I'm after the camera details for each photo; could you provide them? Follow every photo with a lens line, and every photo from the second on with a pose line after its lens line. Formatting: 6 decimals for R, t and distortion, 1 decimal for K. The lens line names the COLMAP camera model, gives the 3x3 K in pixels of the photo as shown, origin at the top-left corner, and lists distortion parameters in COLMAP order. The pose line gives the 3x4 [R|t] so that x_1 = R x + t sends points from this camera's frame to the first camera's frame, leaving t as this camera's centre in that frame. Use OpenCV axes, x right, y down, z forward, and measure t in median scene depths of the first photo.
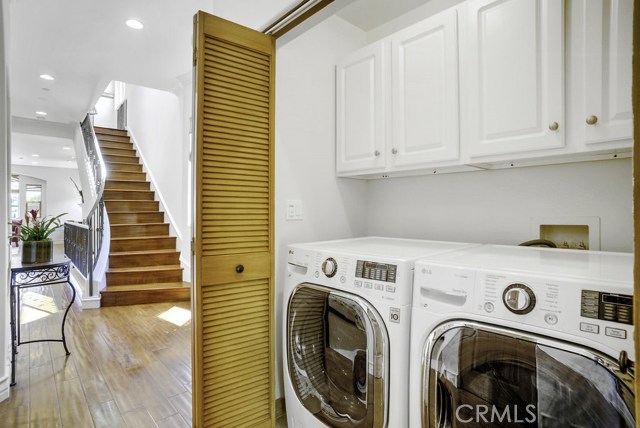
lens RADIAL K [[323.1, 0, 320.0], [0, 323.1, 214.0], [0, 0, 1]] dist [-0.078905, 0.038862]
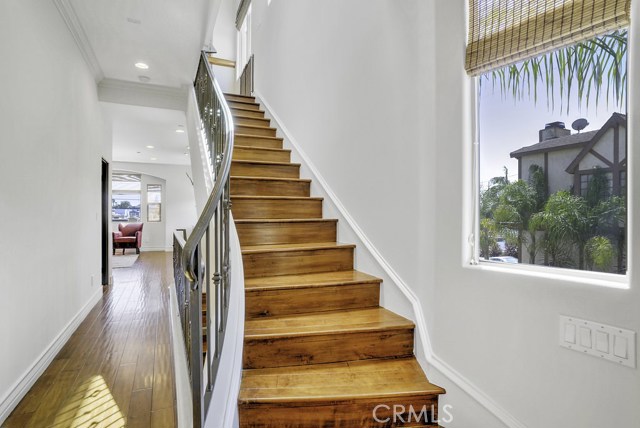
lens RADIAL K [[334.3, 0, 321.8], [0, 334.3, 216.4], [0, 0, 1]] dist [-0.081054, 0.046410]
pose [[0.953265, 0.004206, -0.302108, -0.381946], [-0.004167, 0.999991, 0.000774, -0.011962], [0.302108, 0.000521, 0.953273, 0.536932]]
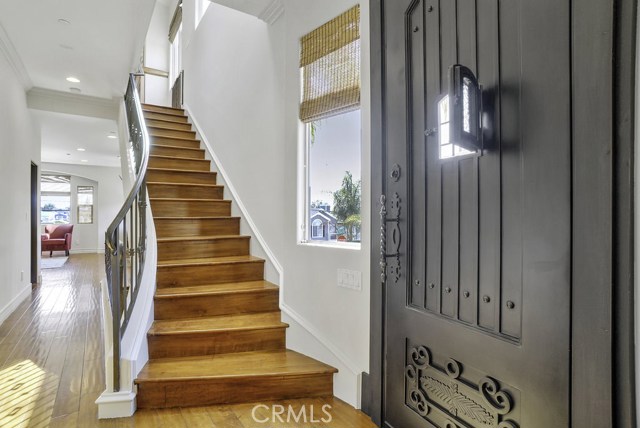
lens RADIAL K [[334.3, 0, 321.8], [0, 334.3, 216.4], [0, 0, 1]] dist [-0.081054, 0.046410]
pose [[0.989115, -0.000856, -0.147142, -0.249883], [-0.000198, 0.999974, -0.007151, -0.003268], [0.147144, 0.007102, 0.989090, 0.398347]]
